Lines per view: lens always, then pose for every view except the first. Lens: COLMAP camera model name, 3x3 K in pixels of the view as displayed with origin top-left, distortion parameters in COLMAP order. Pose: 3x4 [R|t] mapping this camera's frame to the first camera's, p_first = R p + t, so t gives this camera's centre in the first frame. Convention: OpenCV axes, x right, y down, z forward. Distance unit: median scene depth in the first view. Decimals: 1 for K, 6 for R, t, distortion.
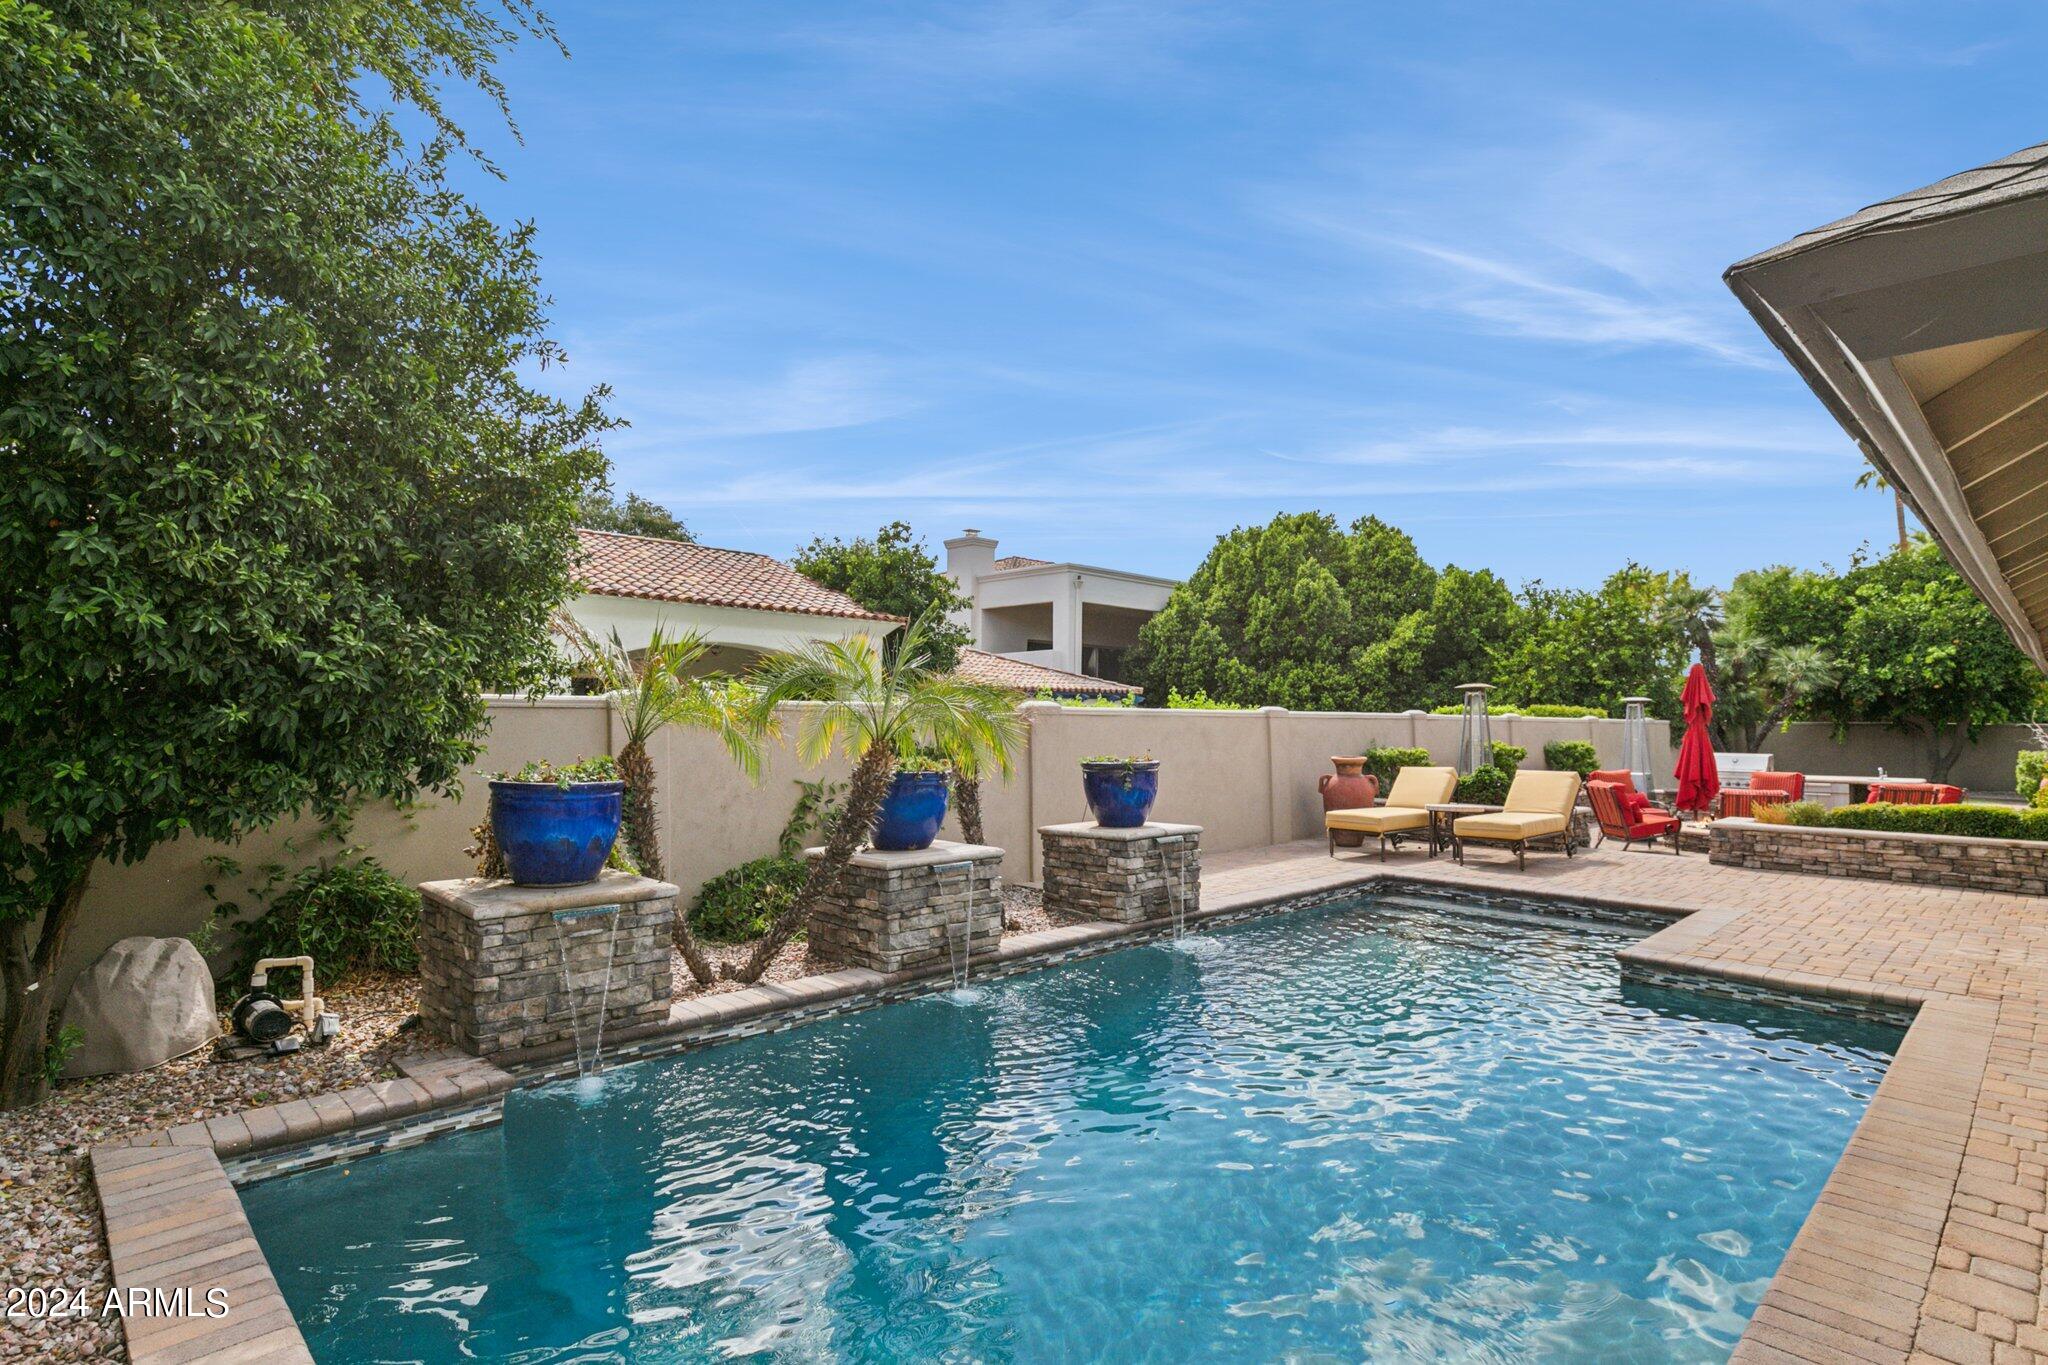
lens RADIAL K [[1020.2, 0, 1024.0], [0, 1020.2, 682.5], [0, 0, 1]] dist [0.000269, -0.000016]
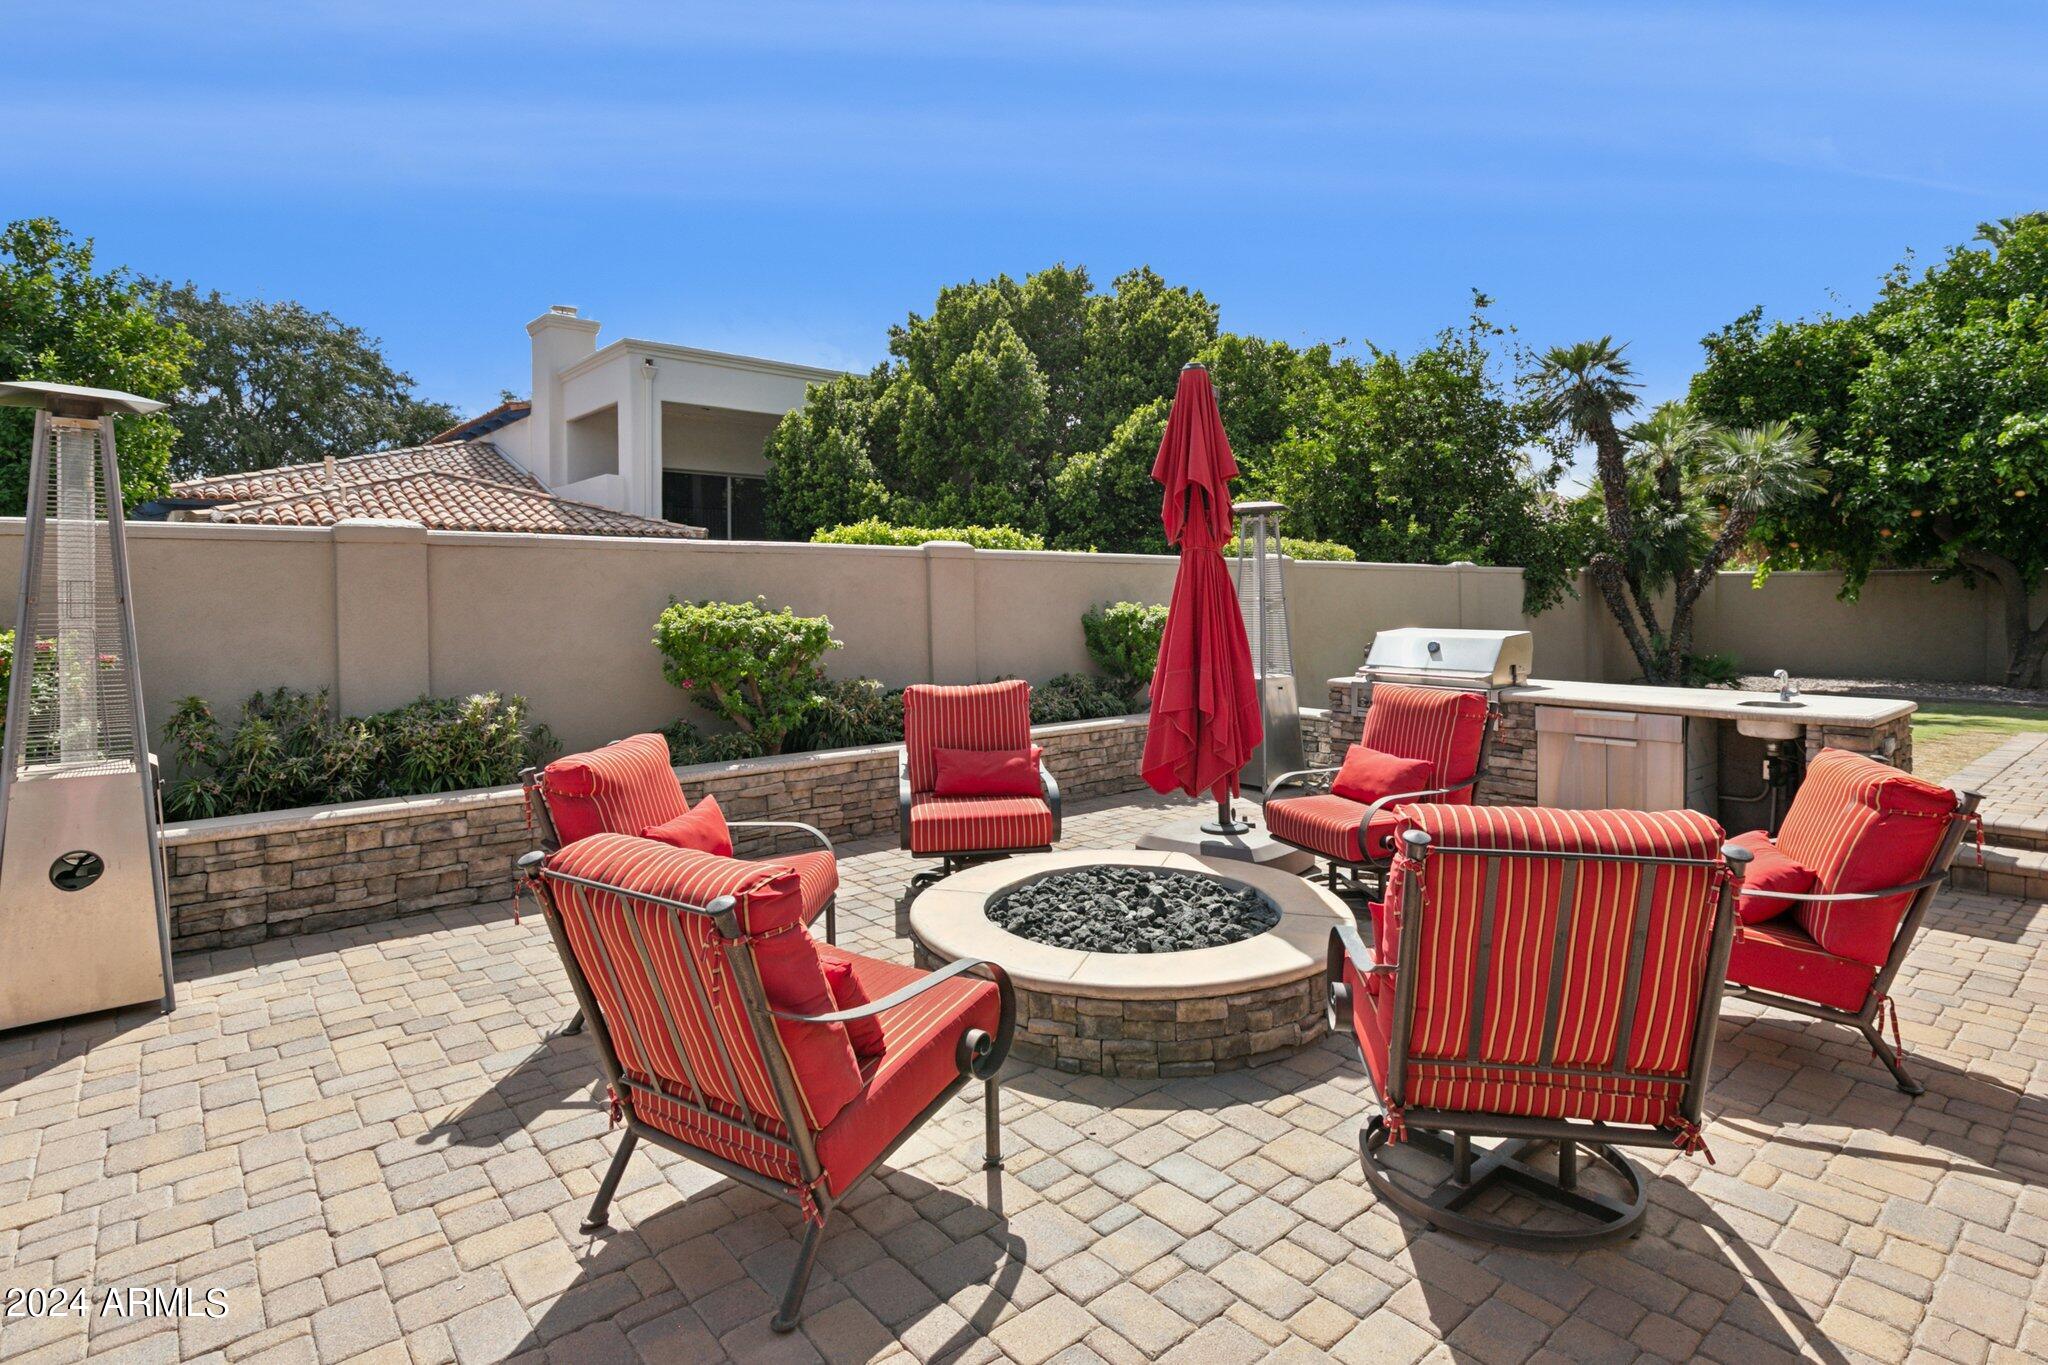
lens RADIAL K [[1043.7, 0, 1023.7], [0, 1043.7, 600.7], [0, 0, 1]] dist [0.000126, 0.000489]
pose [[0.997805, -0.008353, -0.065695, 0.400965], [0.011154, 0.999039, 0.042392, 0.028121], [0.065277, -0.043032, 0.996939, 0.413373]]
